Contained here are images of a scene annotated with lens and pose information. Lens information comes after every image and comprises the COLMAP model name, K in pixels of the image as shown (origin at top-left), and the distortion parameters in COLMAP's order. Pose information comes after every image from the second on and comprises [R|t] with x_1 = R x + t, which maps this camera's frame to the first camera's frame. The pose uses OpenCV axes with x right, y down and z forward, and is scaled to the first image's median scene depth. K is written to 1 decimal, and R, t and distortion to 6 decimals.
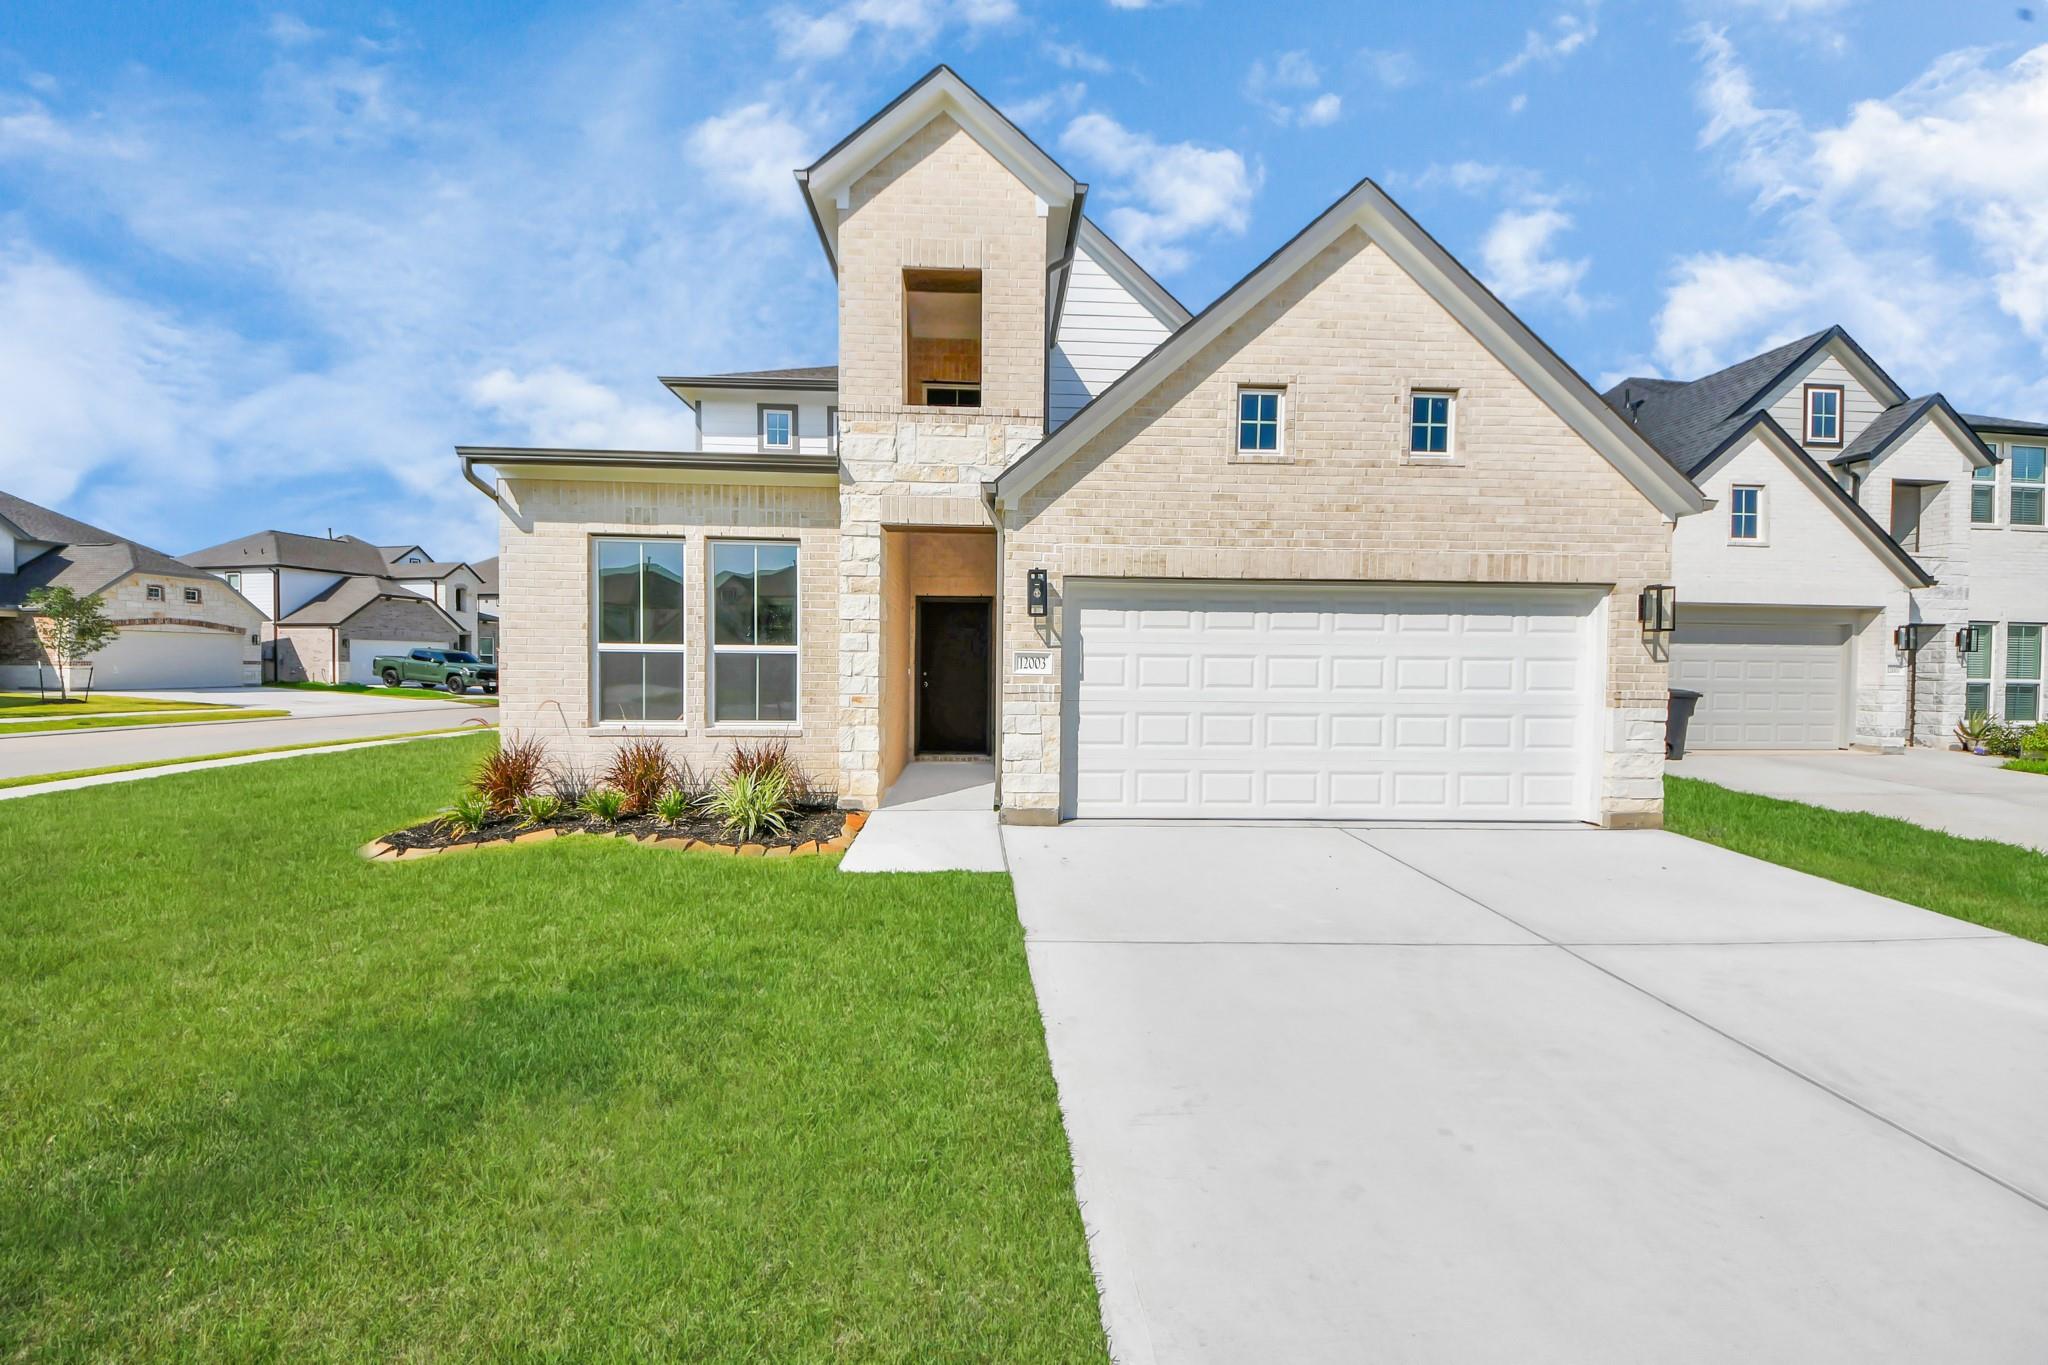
lens RADIAL K [[712.2, 0, 1023.3], [0, 712.2, 671.7], [0, 0, 1]] dist [0.016347, -0.011901]
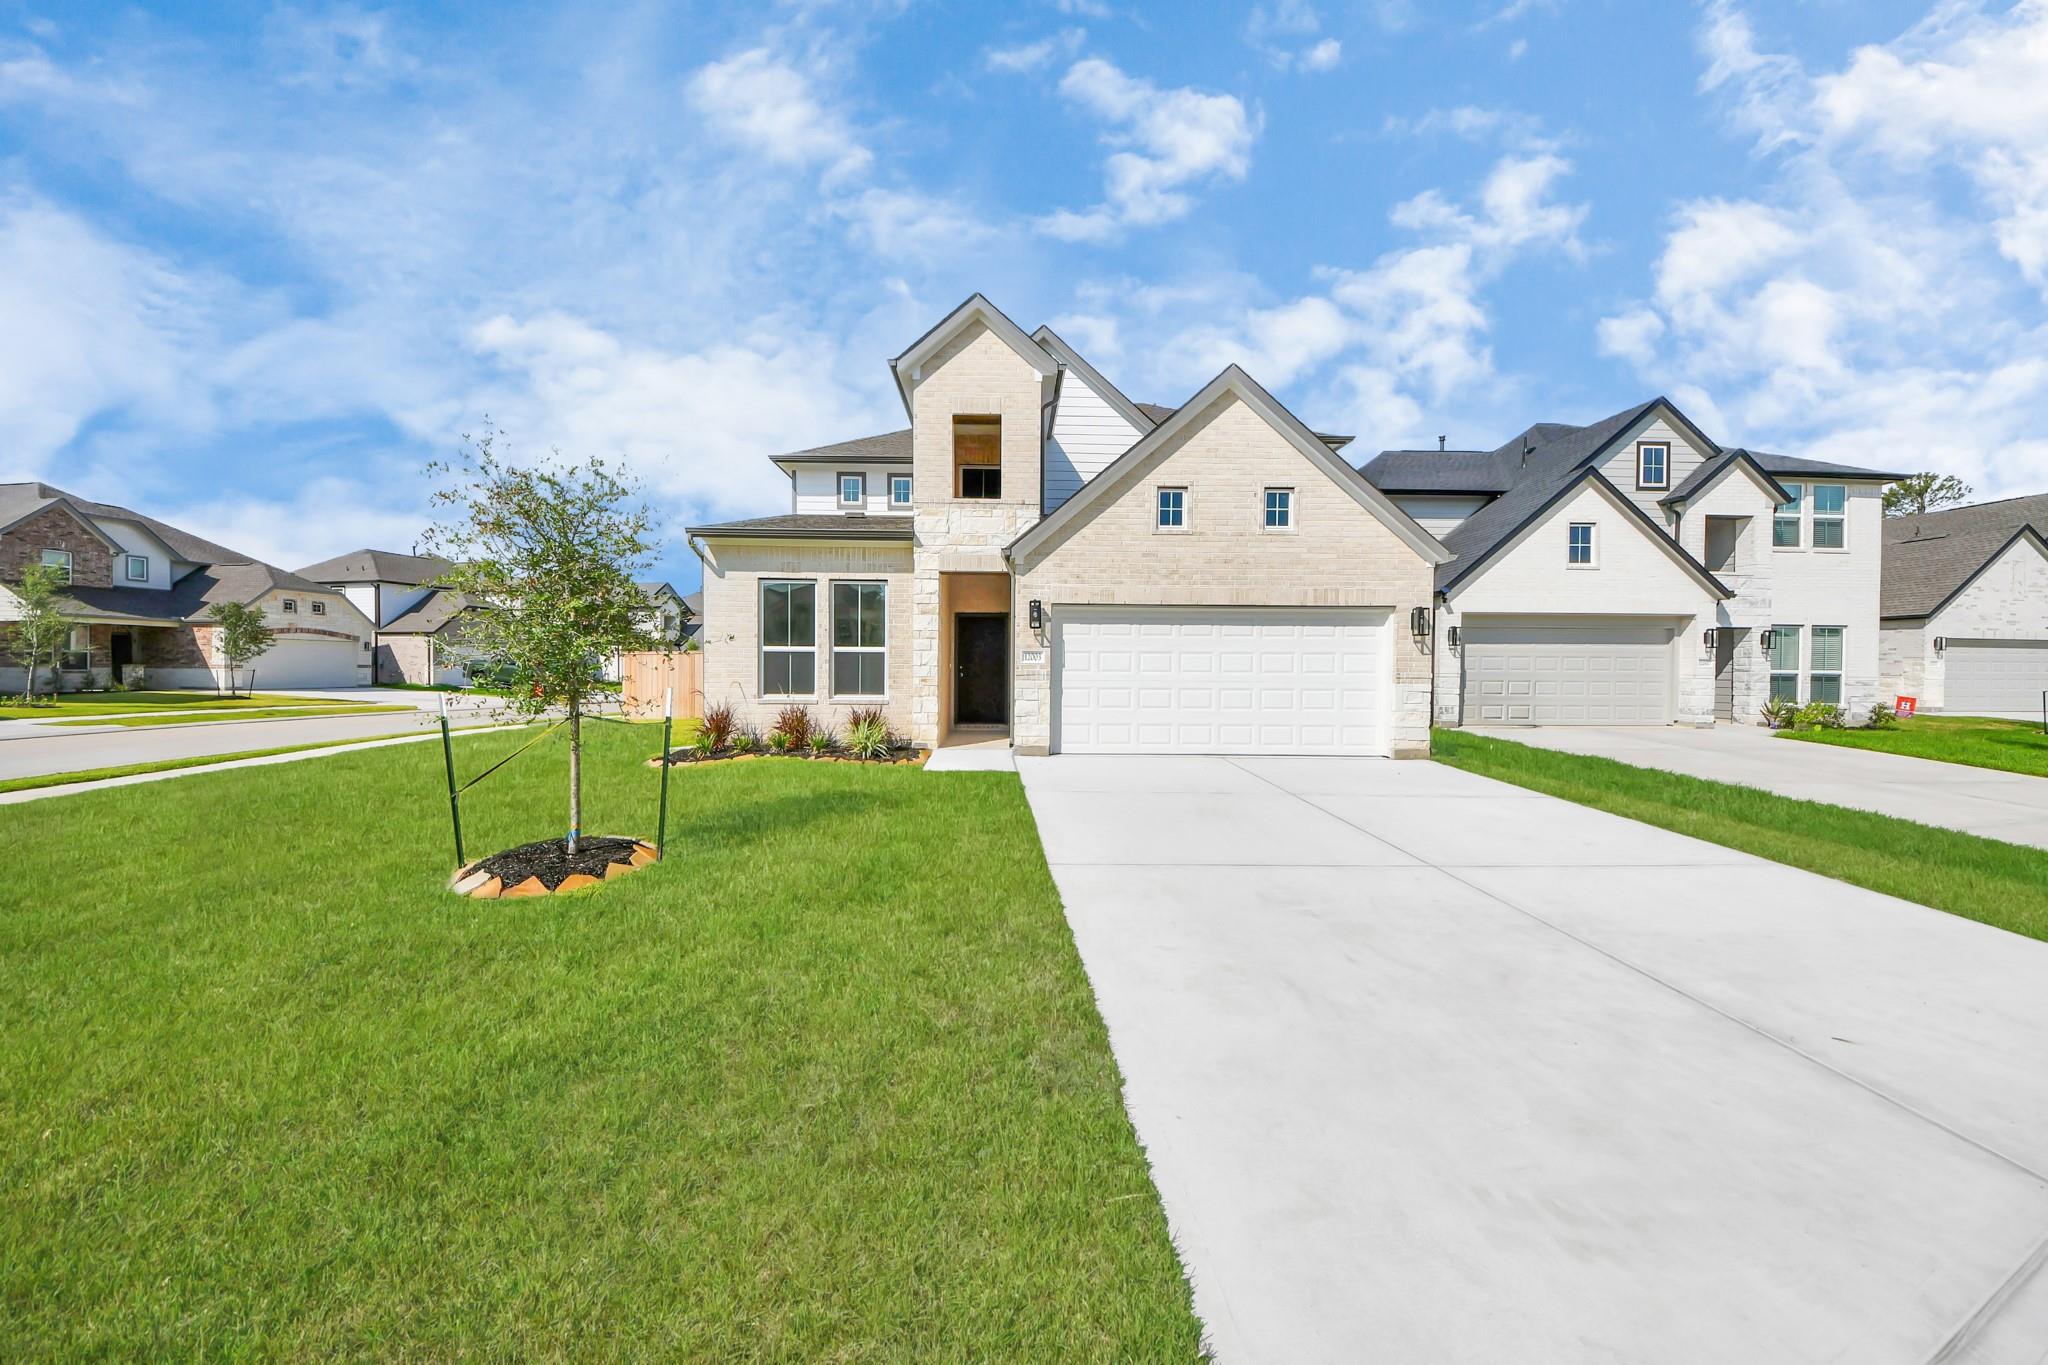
lens RADIAL K [[712.2, 0, 1023.3], [0, 712.2, 671.7], [0, 0, 1]] dist [0.016347, -0.011901]
pose [[0.999752, -0.003417, -0.022002, 0.024171], [0.003291, 0.999978, -0.005745, 0.028477], [0.022022, 0.005672, 0.999741, -0.579849]]
